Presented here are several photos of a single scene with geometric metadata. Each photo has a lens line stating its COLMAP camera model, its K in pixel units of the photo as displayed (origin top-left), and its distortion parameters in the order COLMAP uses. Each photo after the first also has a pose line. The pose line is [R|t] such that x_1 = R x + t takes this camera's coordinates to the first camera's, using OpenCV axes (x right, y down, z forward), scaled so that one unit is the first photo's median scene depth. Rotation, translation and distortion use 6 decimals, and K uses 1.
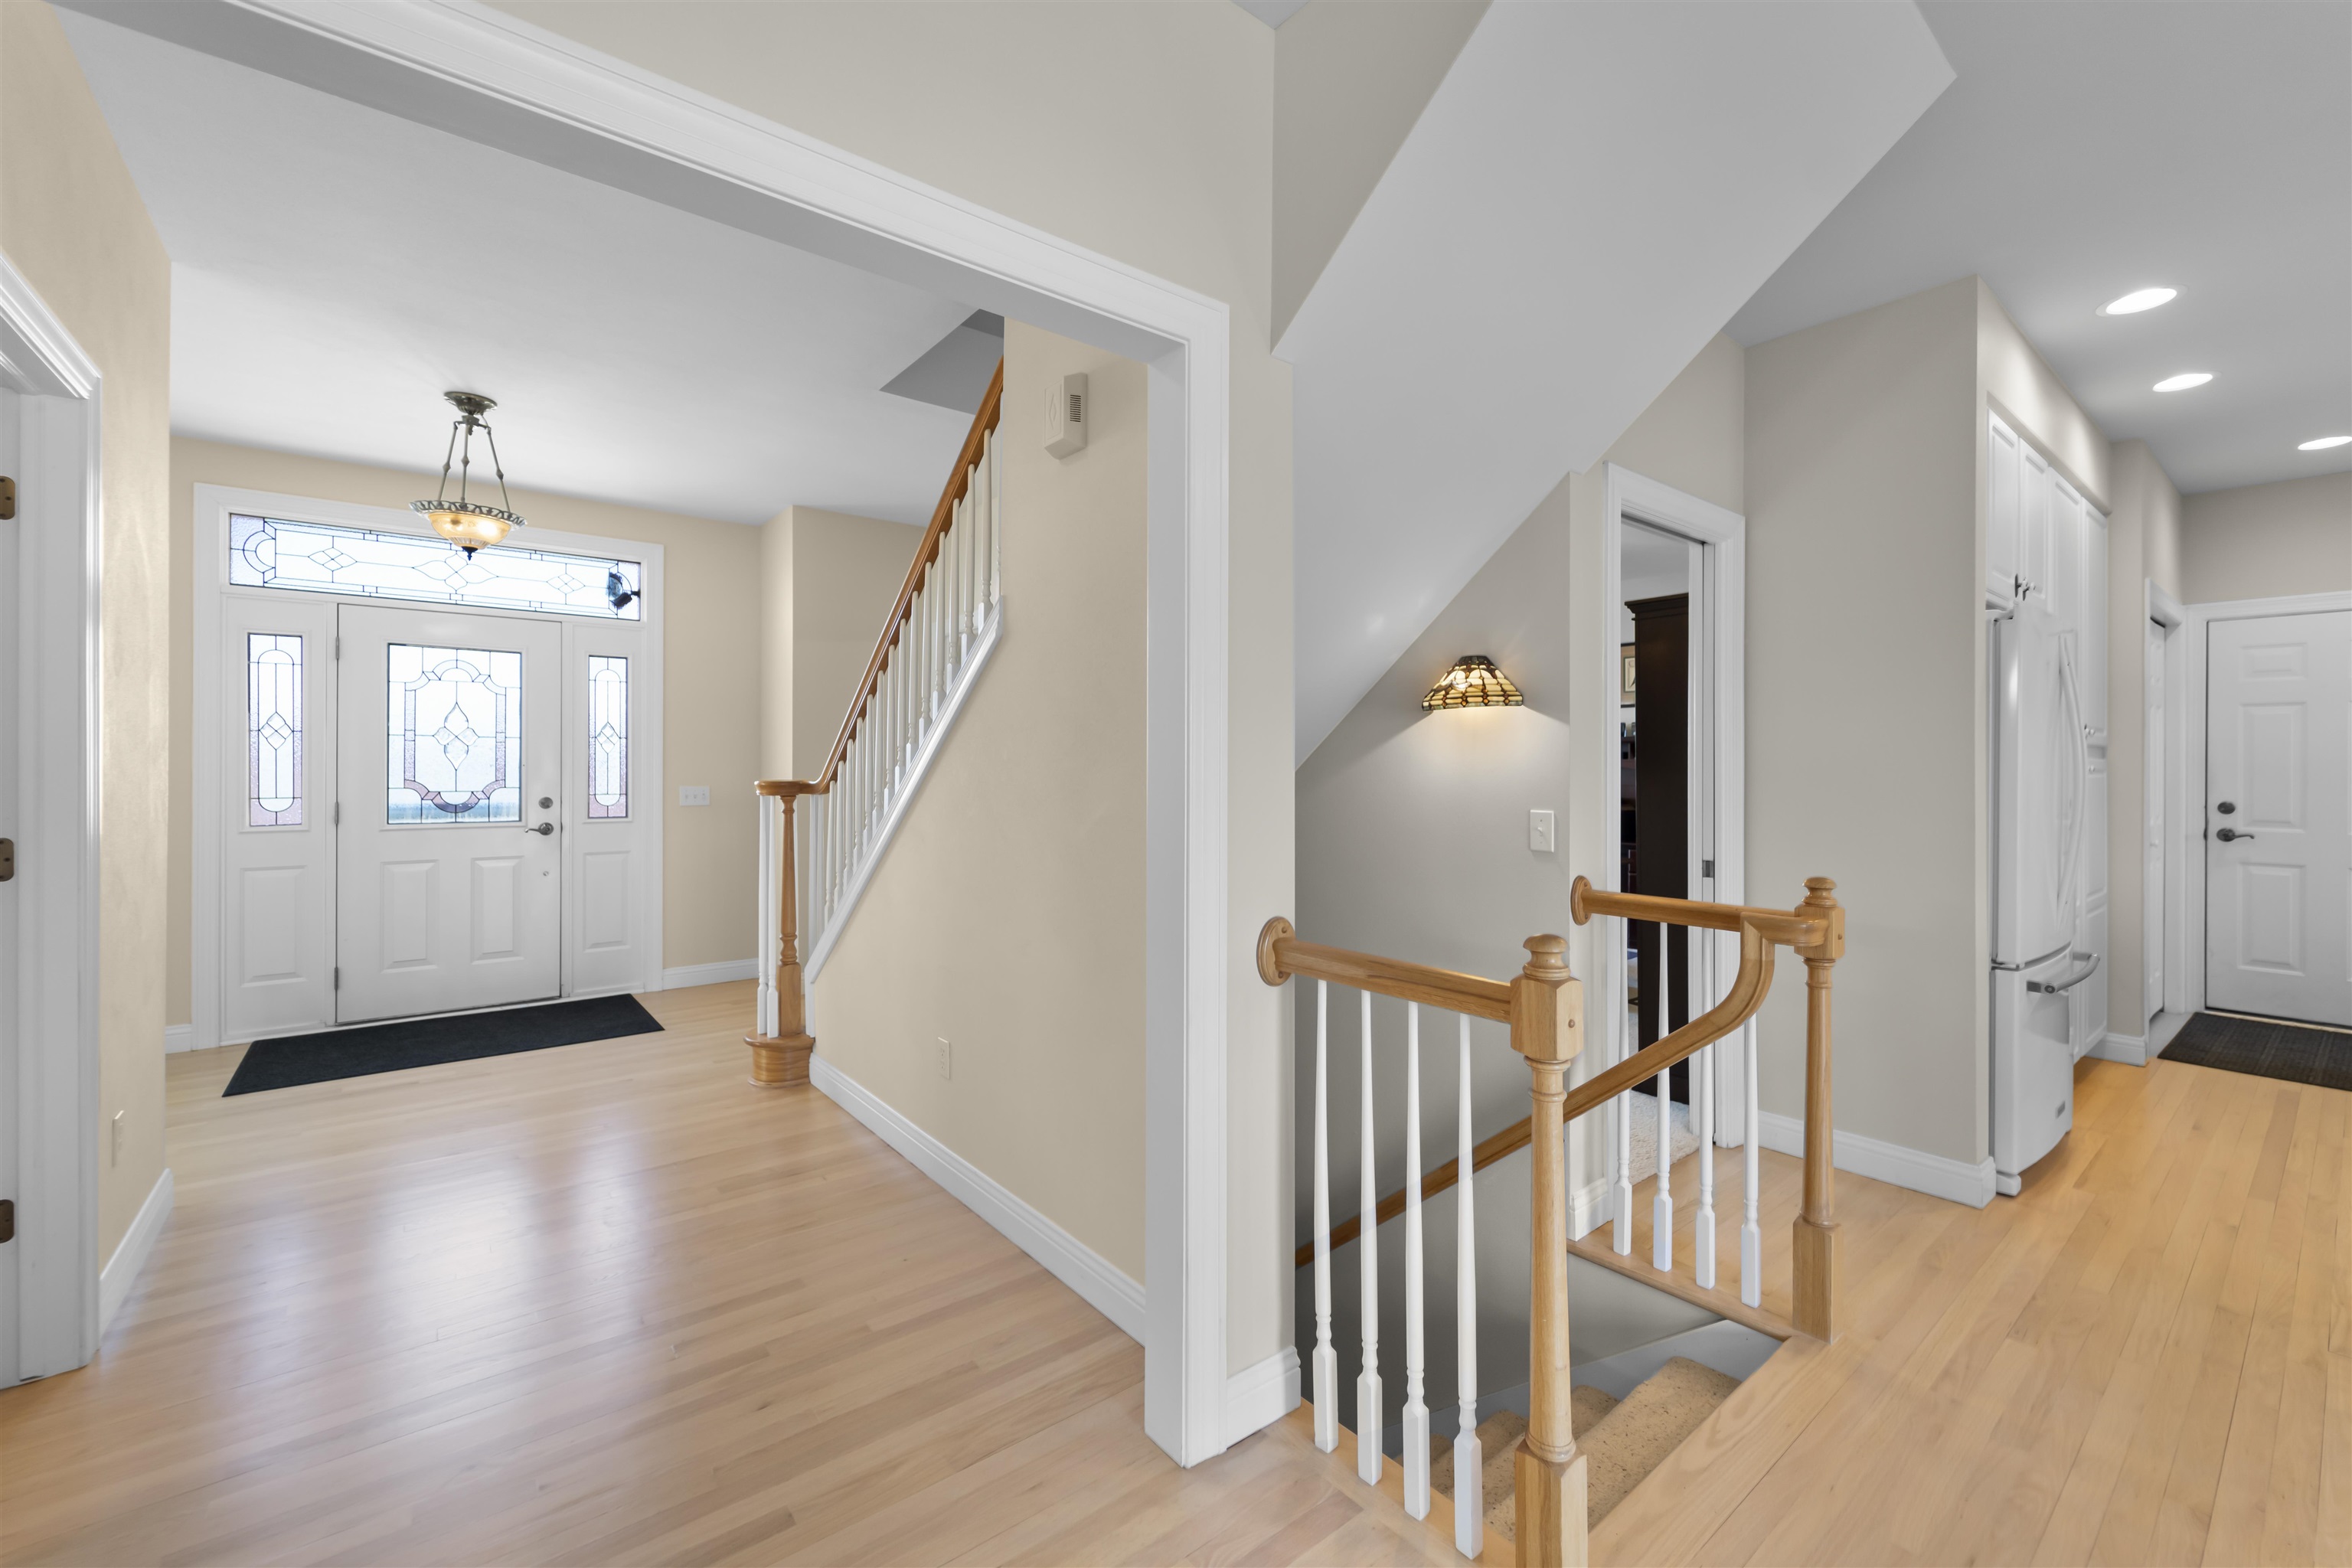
lens RADIAL K [[949.5, 0, 1166.0], [0, 949.5, 773.9], [0, 0, 1]] dist [0.001578, -0.002156]
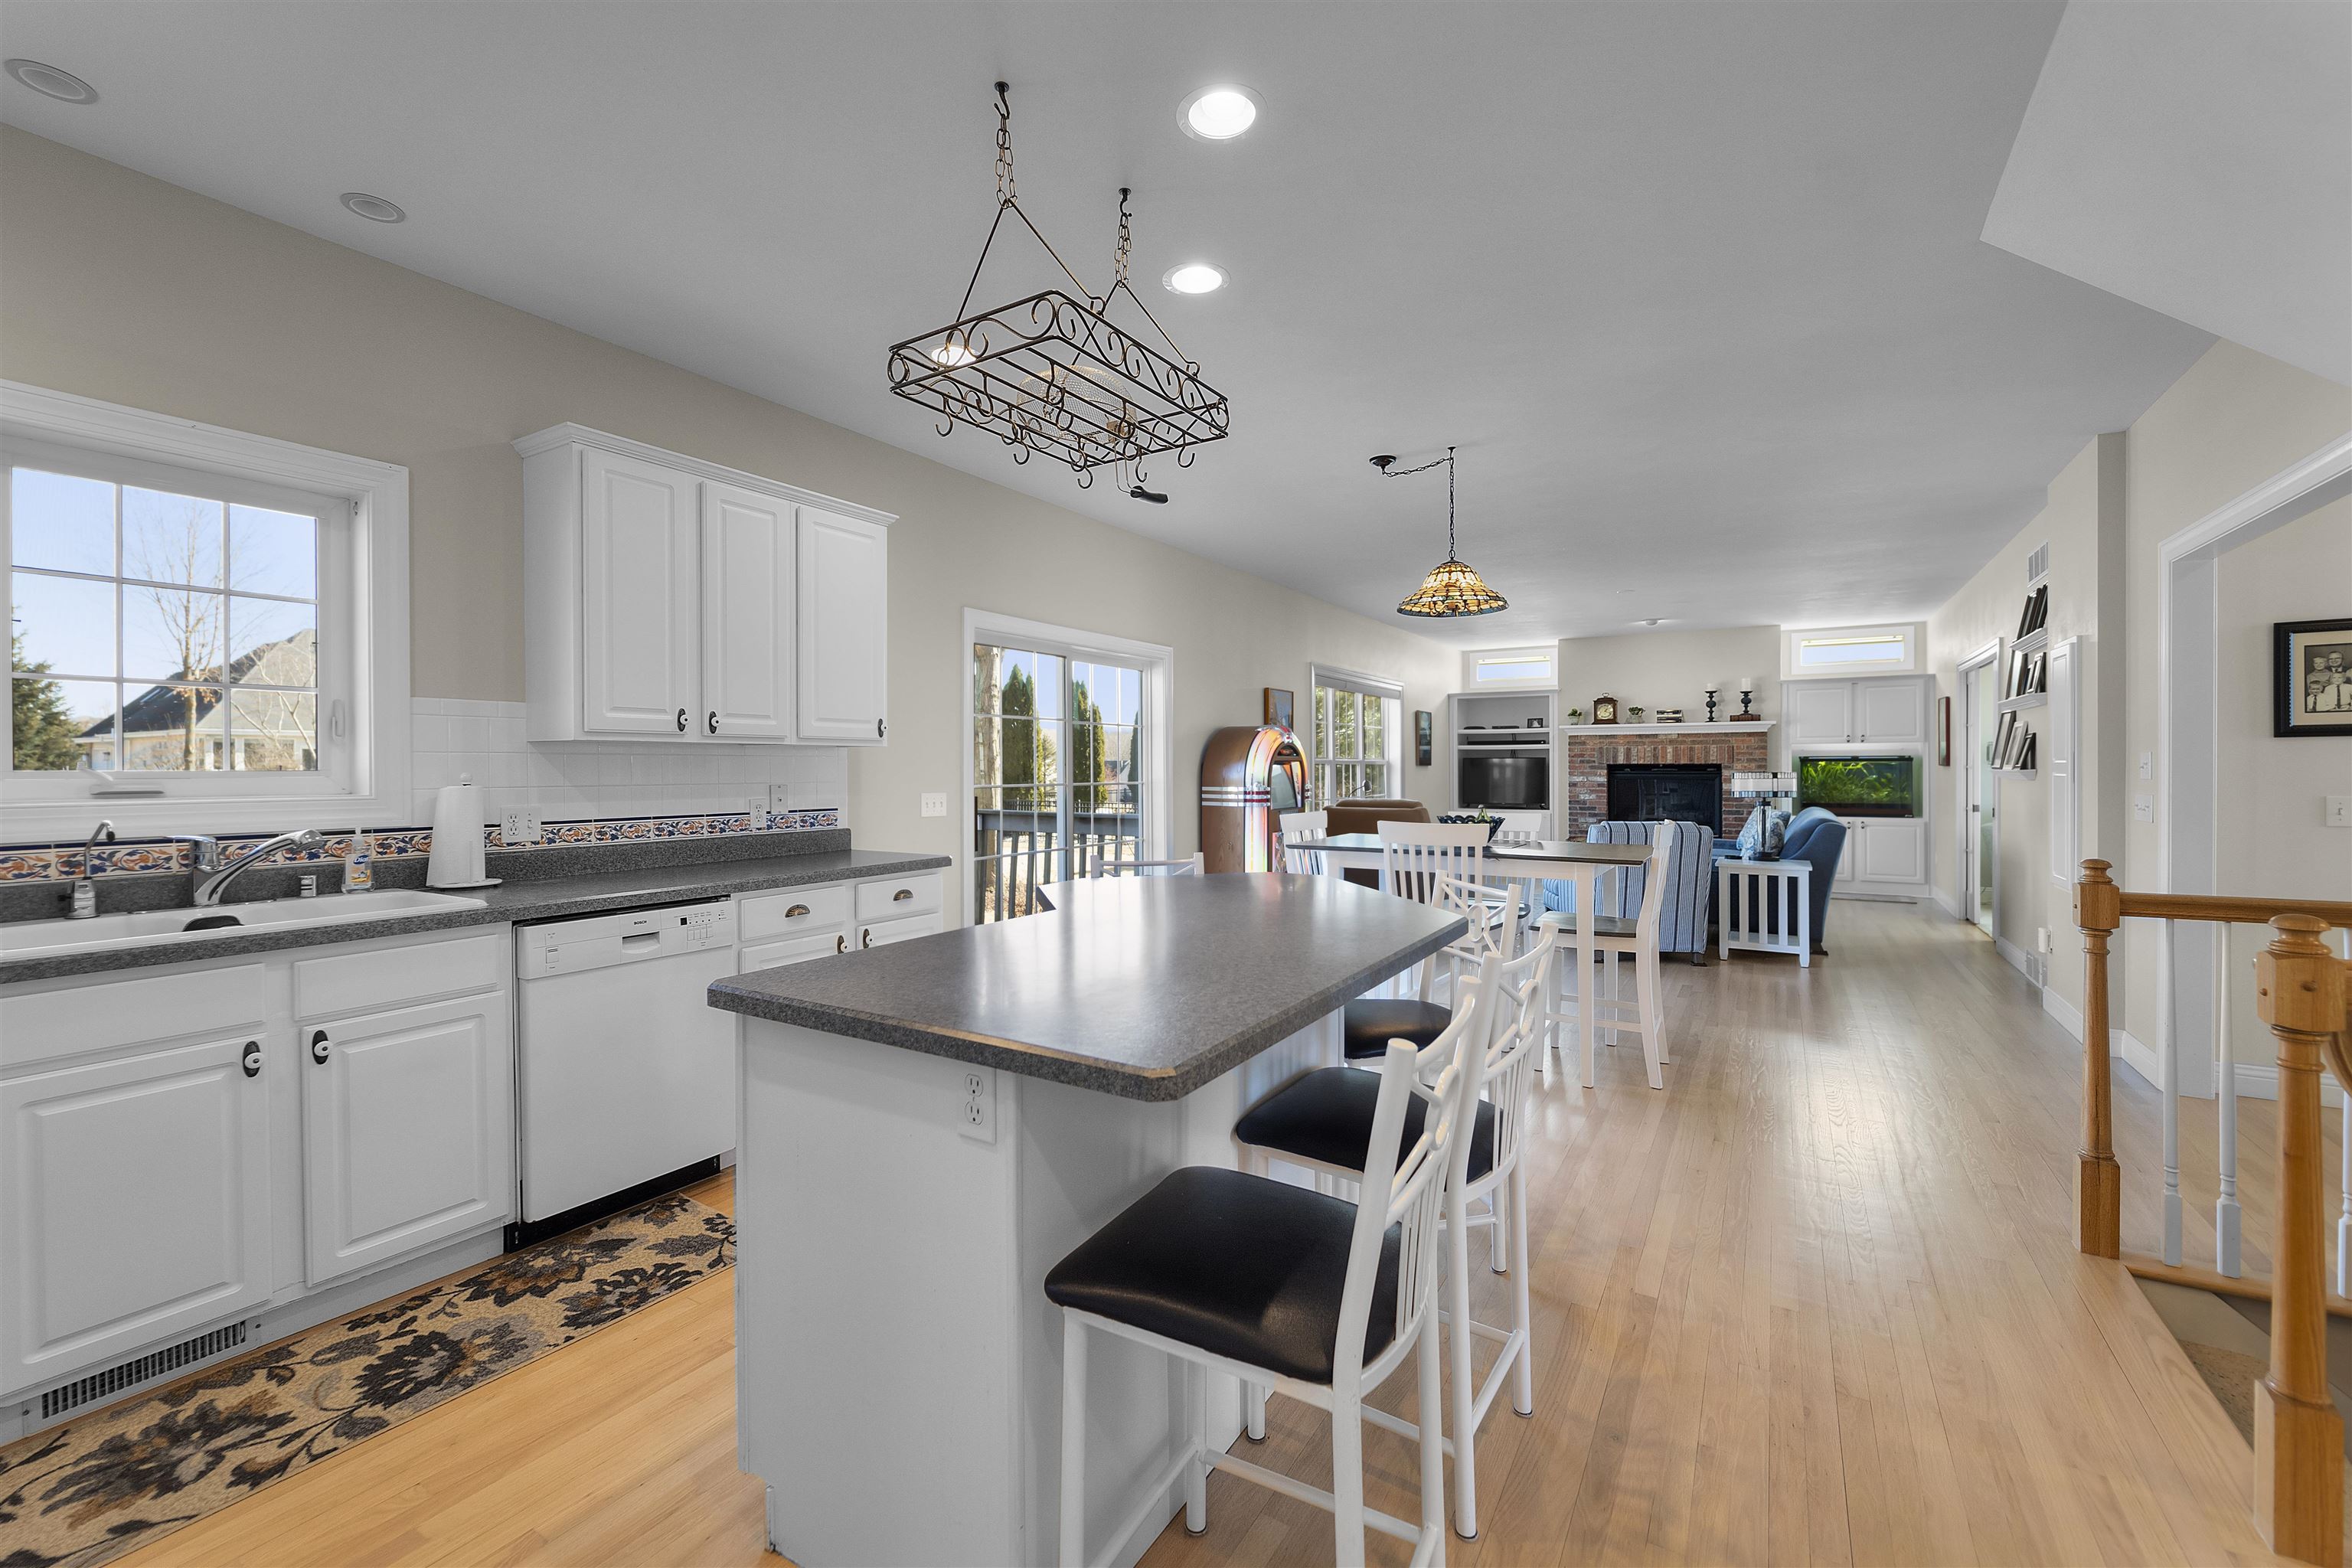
lens RADIAL K [[949.5, 0, 1173.9], [0, 949.5, 771.8], [0, 0, 1]] dist [0.001578, -0.002156]
pose [[-0.943393, 0.002429, -0.331667, 1.271572], [-0.000343, 0.999966, 0.008299, -0.004496], [0.331676, 0.007943, -0.943360, 1.025096]]
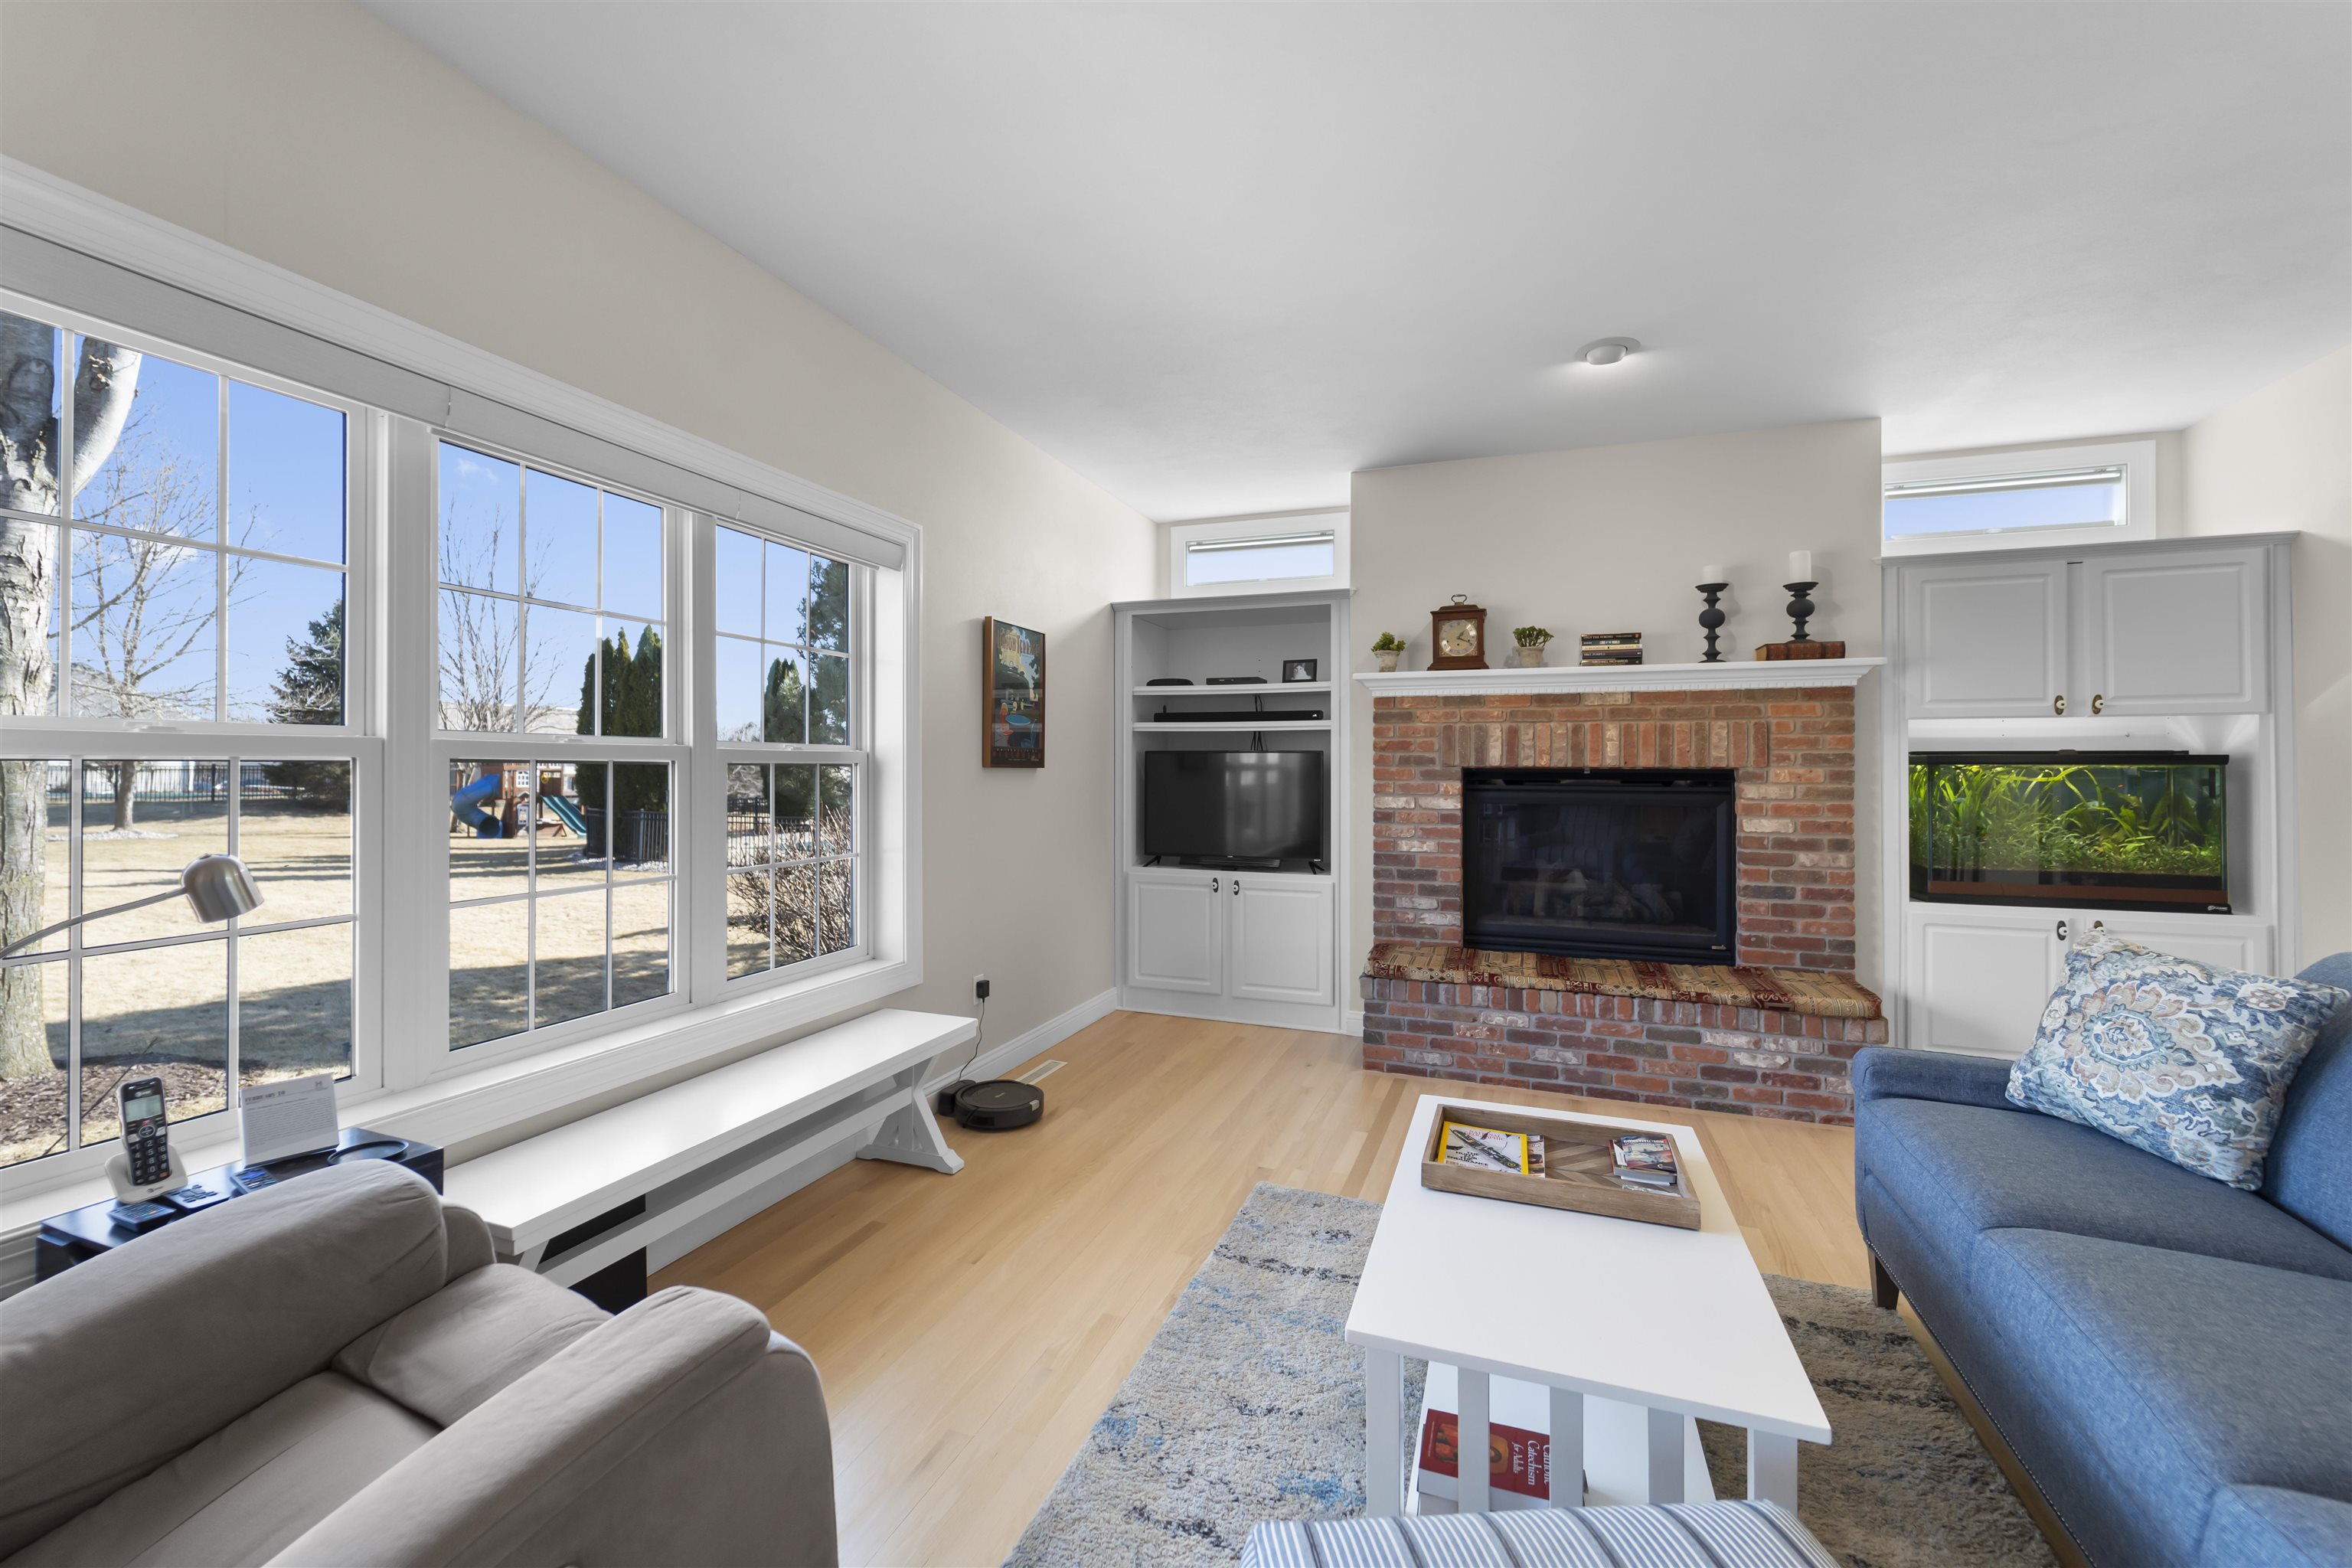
lens RADIAL K [[949.5, 0, 1182.4], [0, 949.5, 756.5], [0, 0, 1]] dist [0.001578, -0.002156]
pose [[-0.857946, -0.009311, -0.513655, -0.381446], [-0.006502, 0.999952, -0.007267, -0.007090], [0.513699, -0.002896, -0.857966, -0.829804]]
